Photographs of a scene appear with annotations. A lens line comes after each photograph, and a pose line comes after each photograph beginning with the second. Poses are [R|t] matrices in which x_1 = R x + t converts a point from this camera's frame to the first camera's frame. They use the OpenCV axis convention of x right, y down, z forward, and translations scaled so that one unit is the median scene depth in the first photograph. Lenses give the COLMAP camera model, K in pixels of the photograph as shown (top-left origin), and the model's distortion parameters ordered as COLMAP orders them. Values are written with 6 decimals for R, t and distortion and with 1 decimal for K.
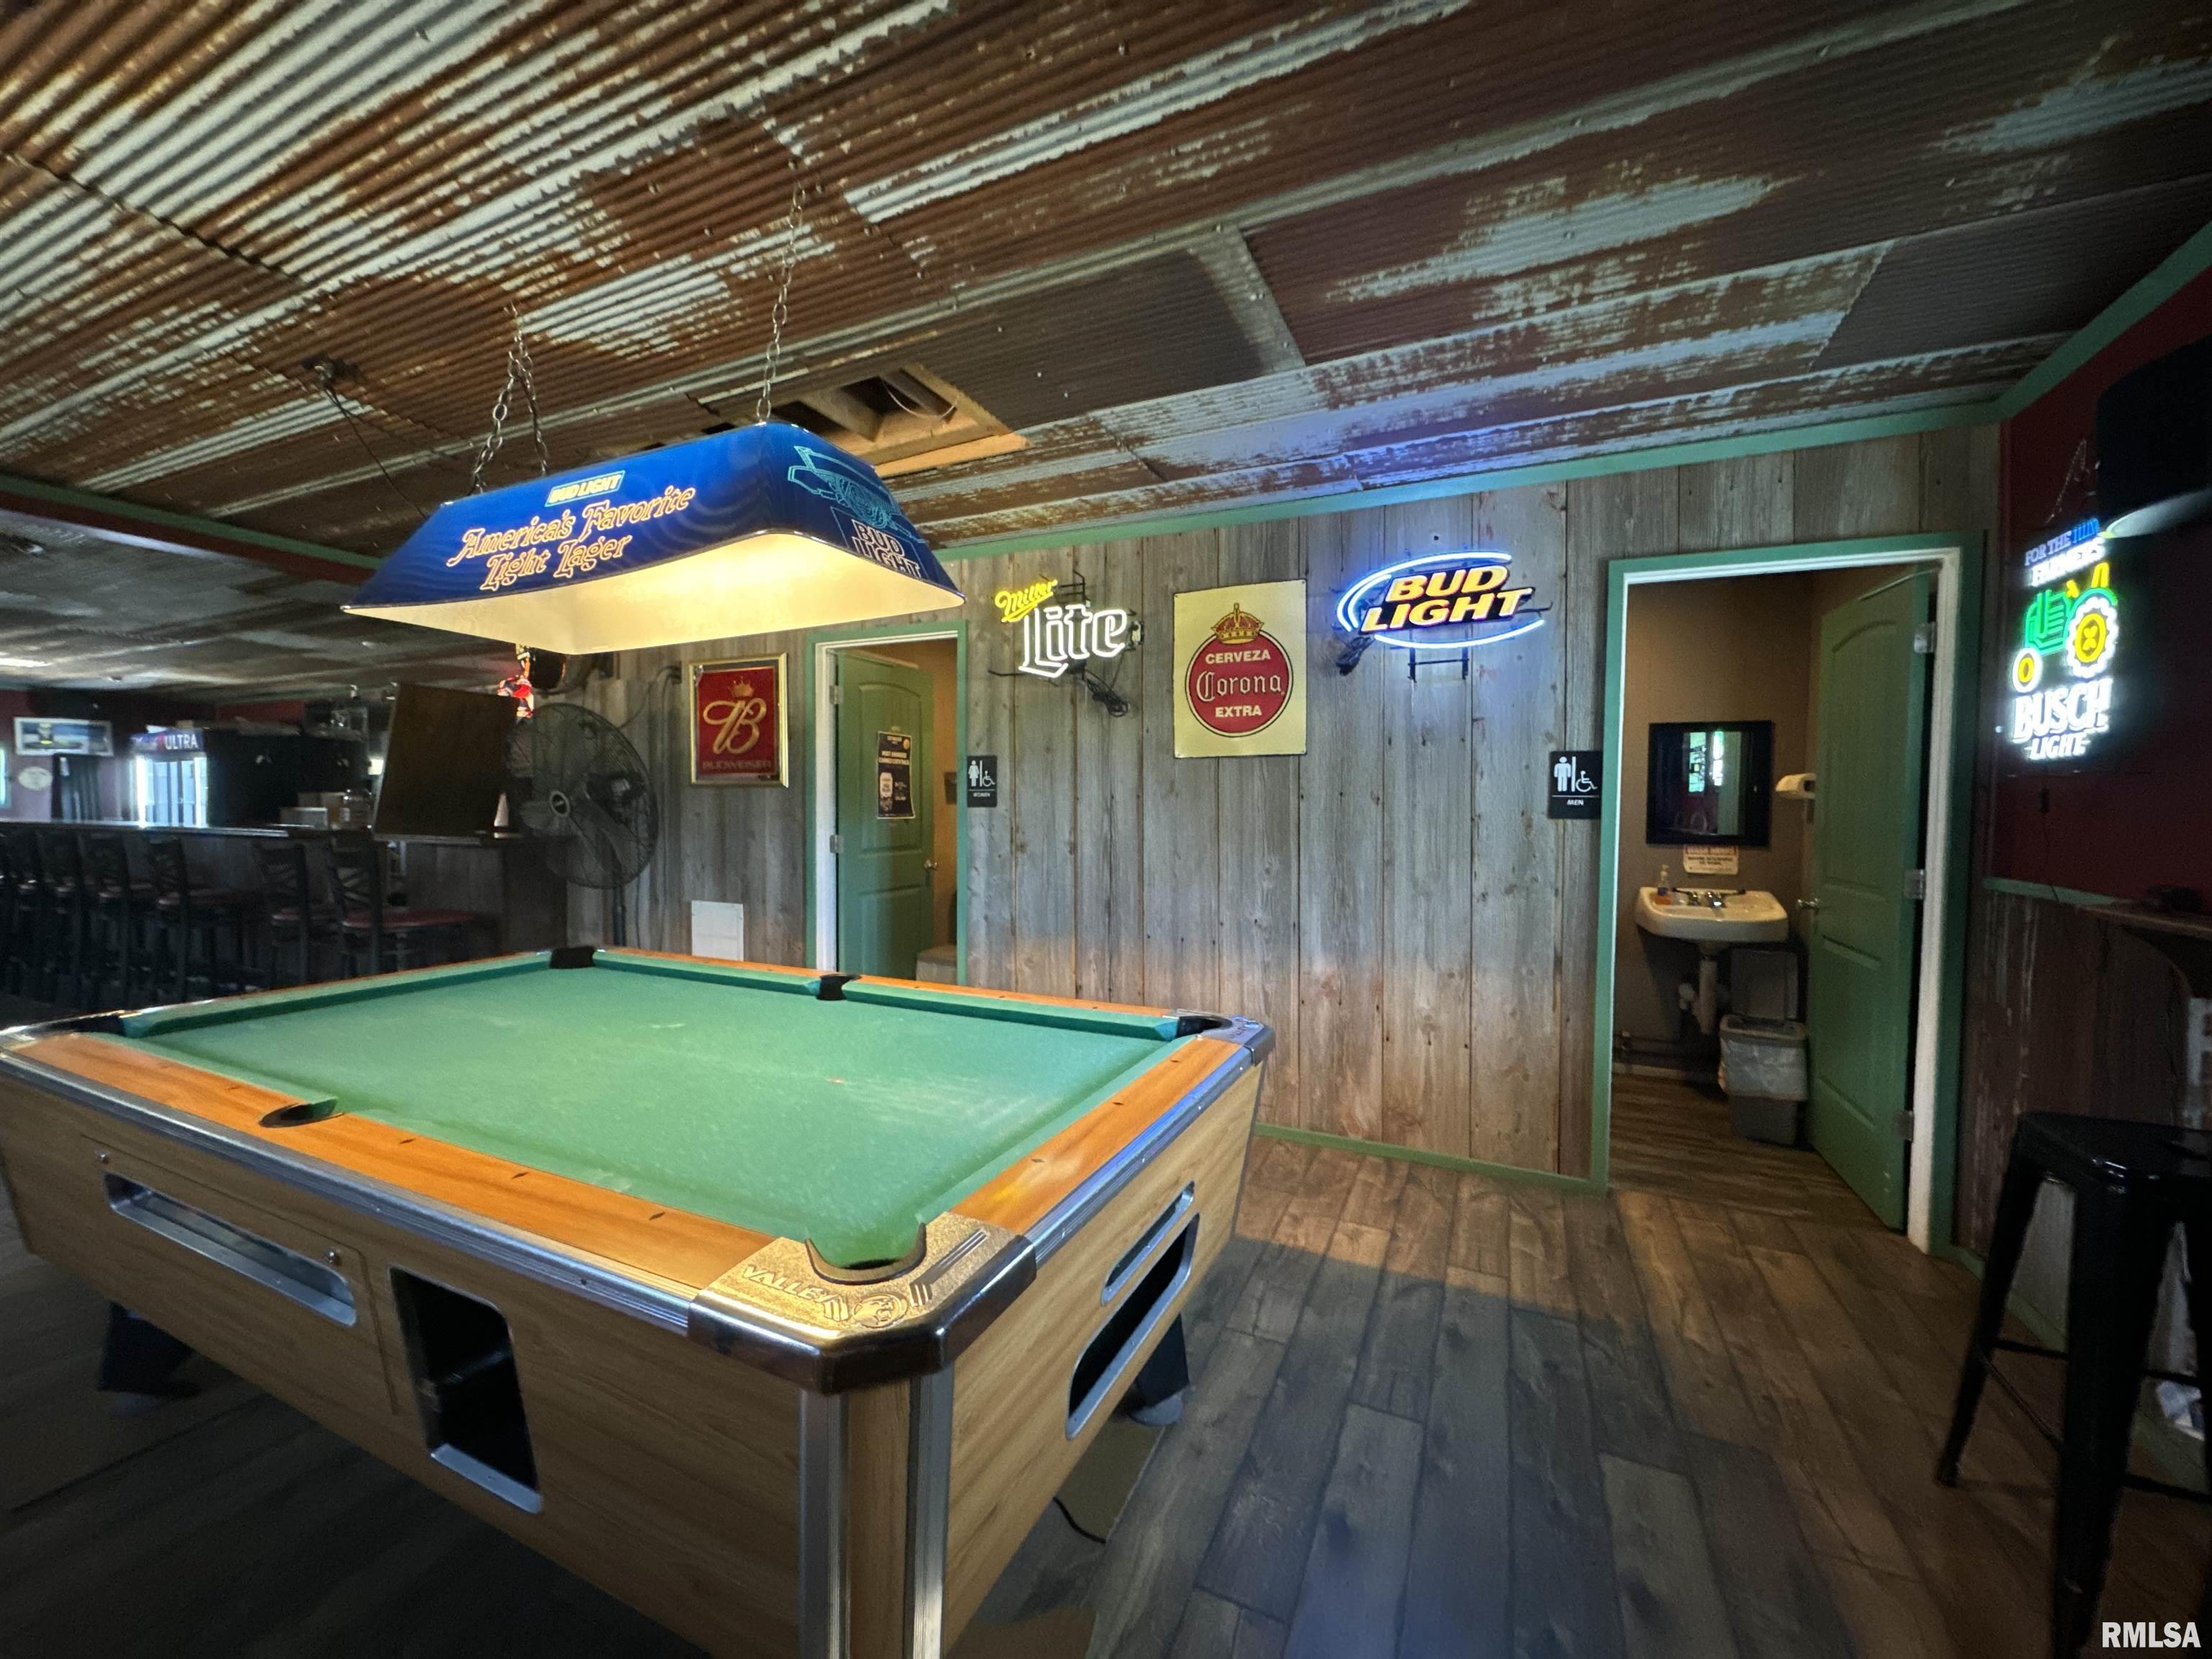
lens RADIAL K [[878.1, 0, 1100.6], [0, 878.1, 829.7], [0, 0, 1]] dist [-0.003044, 0.000098]
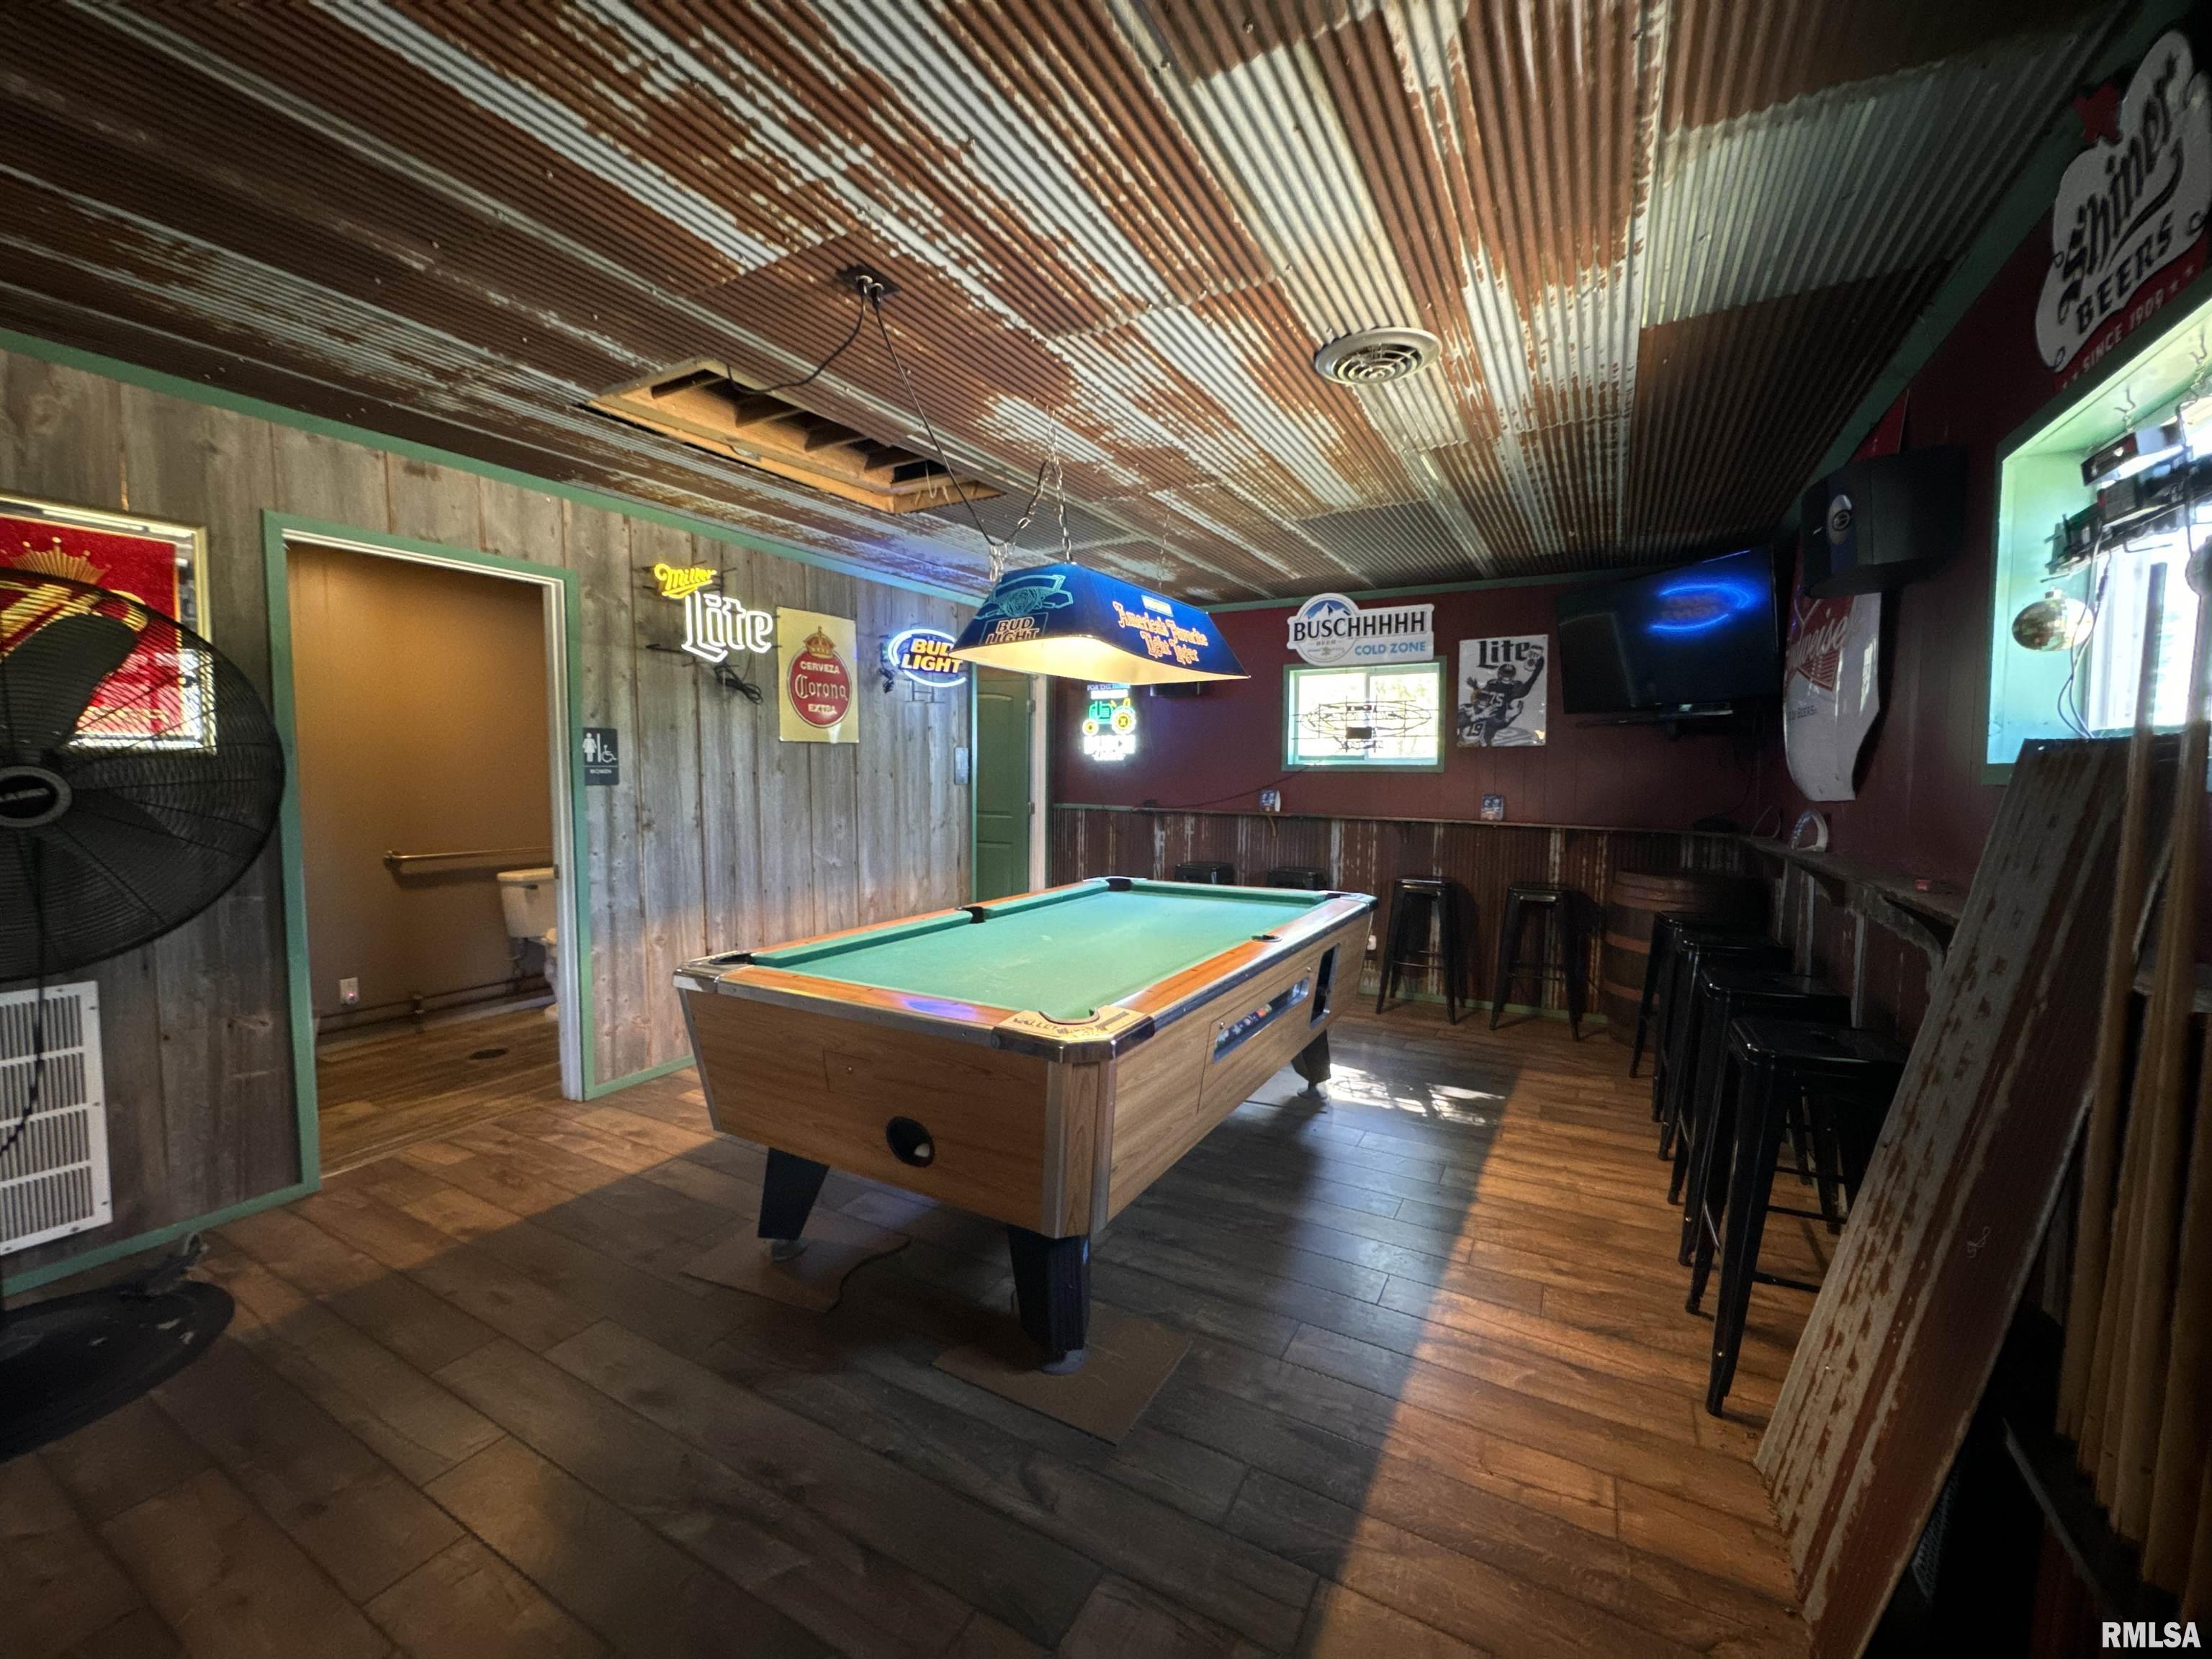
lens RADIAL K [[878.1, 0, 1111.4], [0, 878.1, 833.6], [0, 0, 1]] dist [-0.003044, 0.000098]
pose [[0.077780, -0.075041, 0.994142, -1.122608], [0.029102, 0.996909, 0.072973, -0.029486], [-0.996546, 0.023256, 0.079723, 0.451782]]
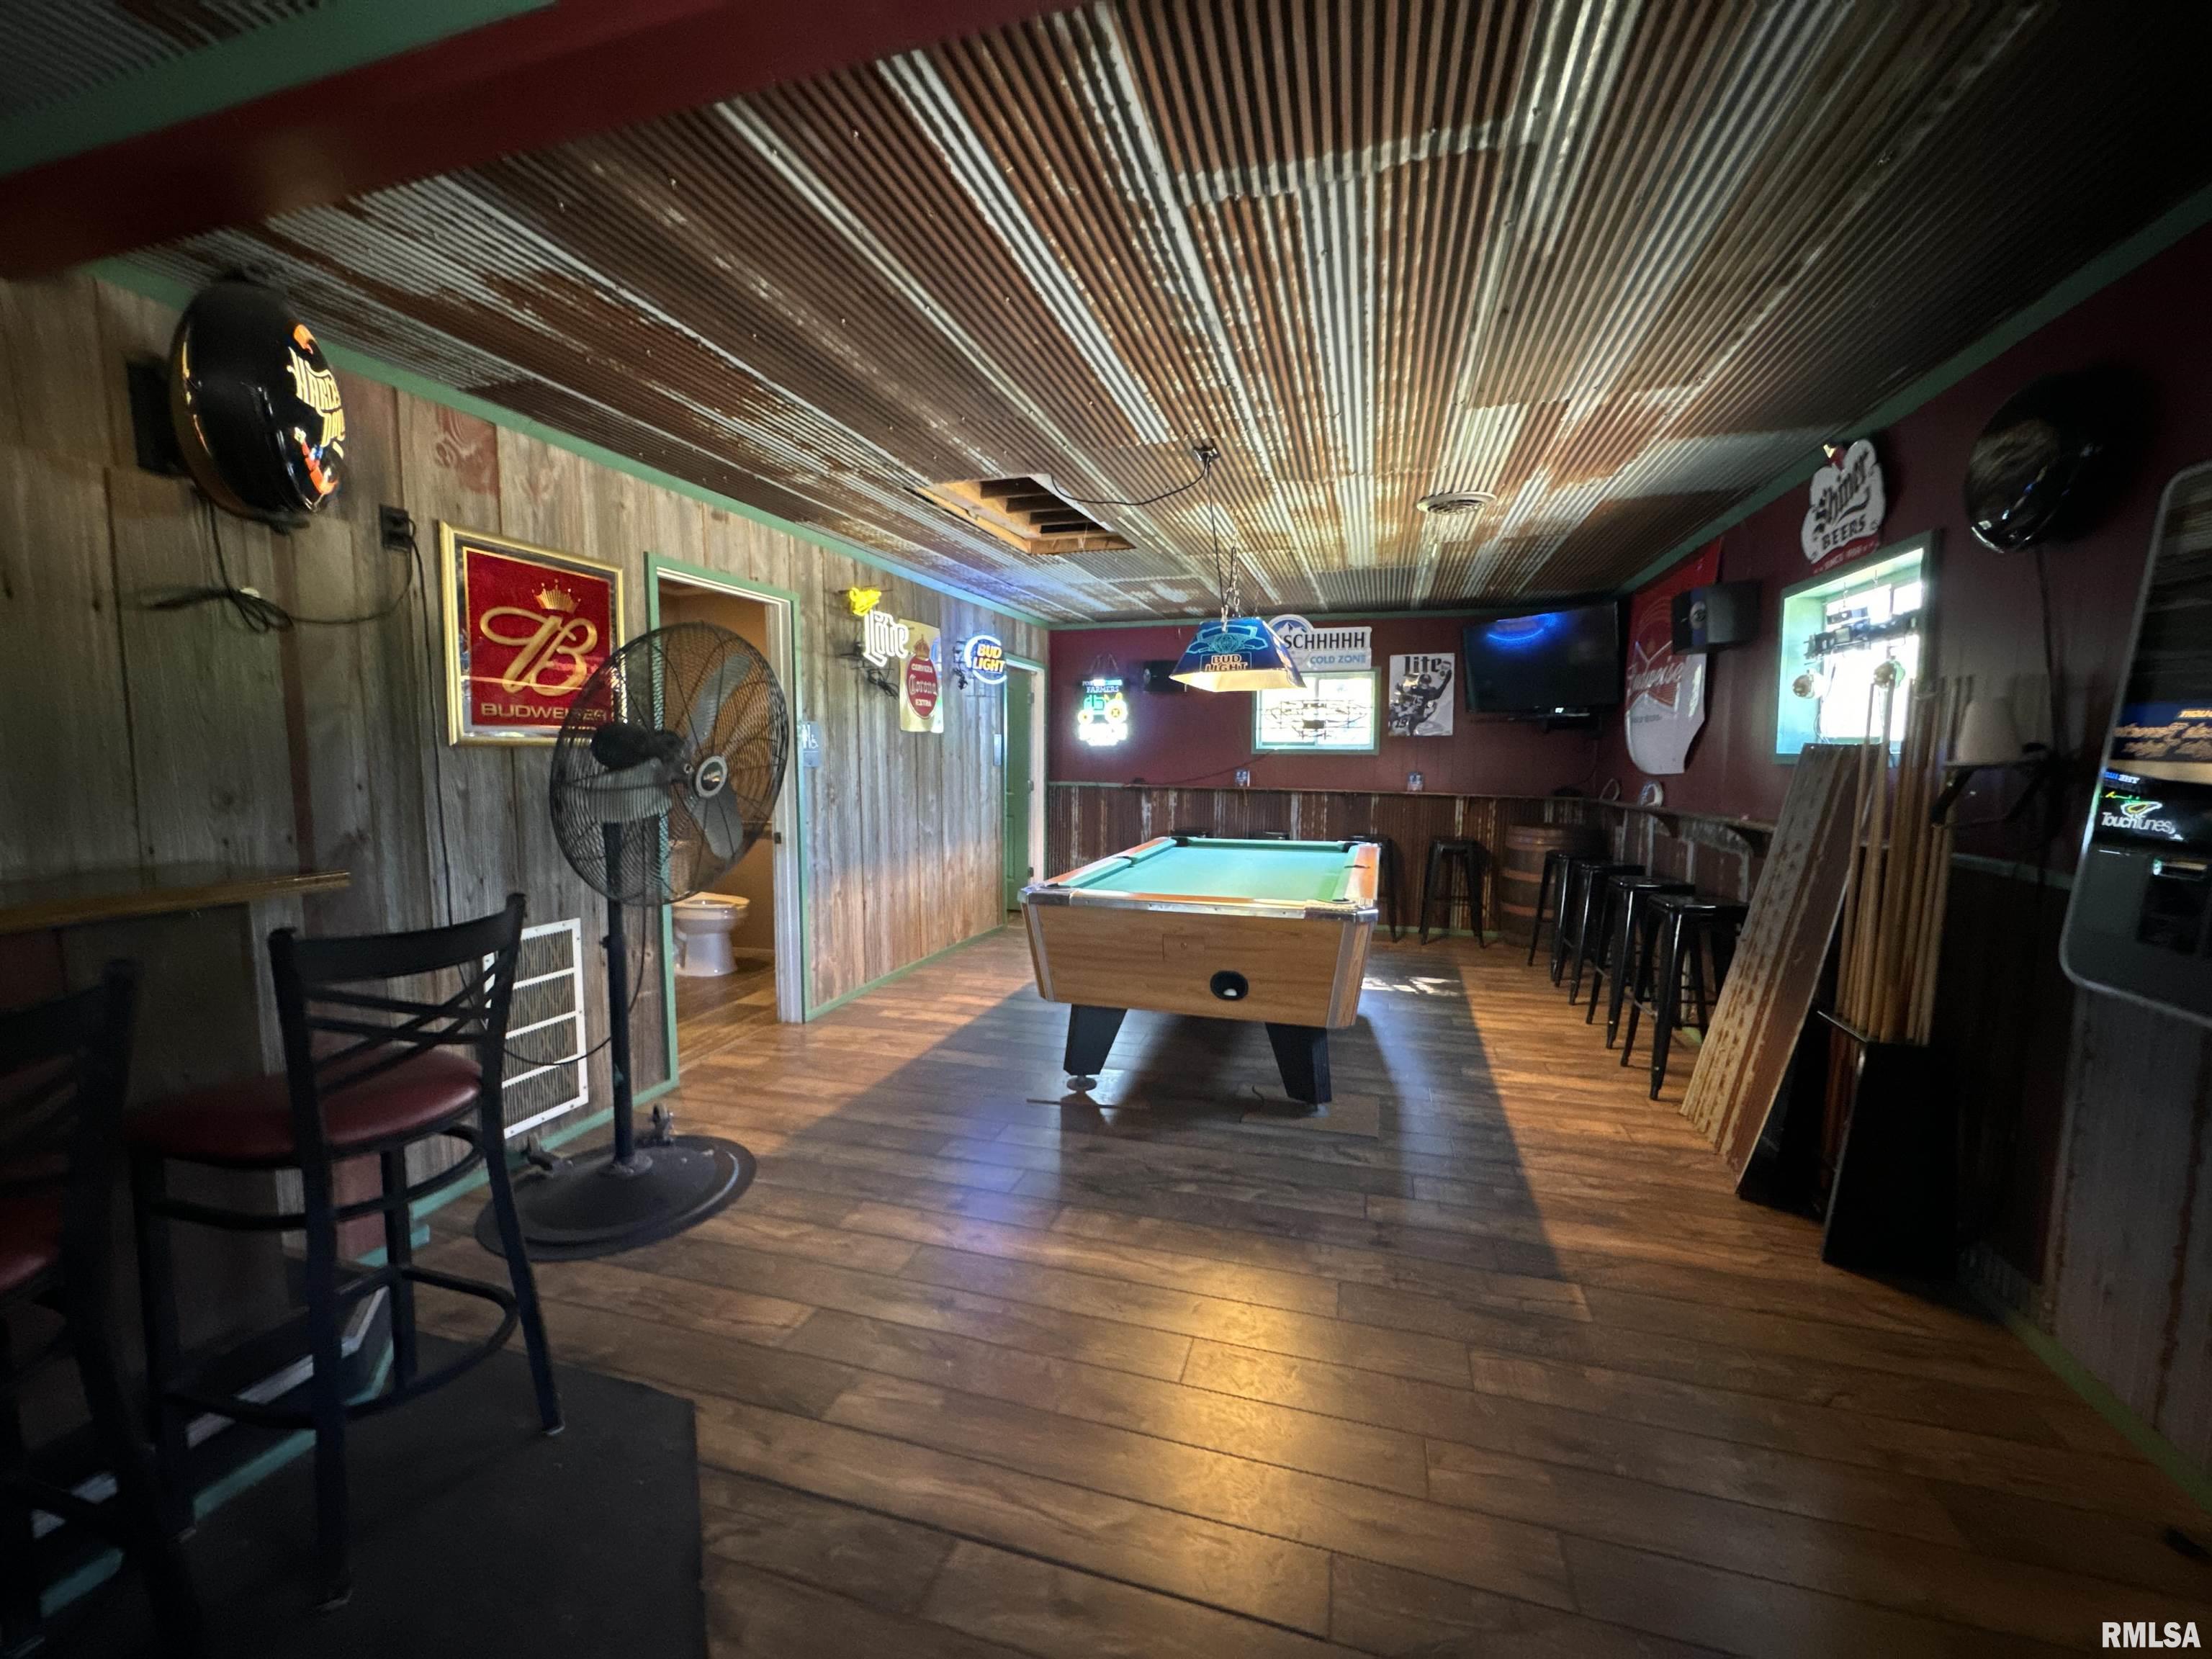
lens RADIAL K [[878.1, 0, 1111.6], [0, 878.1, 834.4], [0, 0, 1]] dist [-0.003044, 0.000098]
pose [[-0.138530, -0.097412, 0.985556, -1.458992], [0.028170, 0.994361, 0.102242, -0.049452], [-0.989958, 0.041927, -0.135004, 0.868919]]
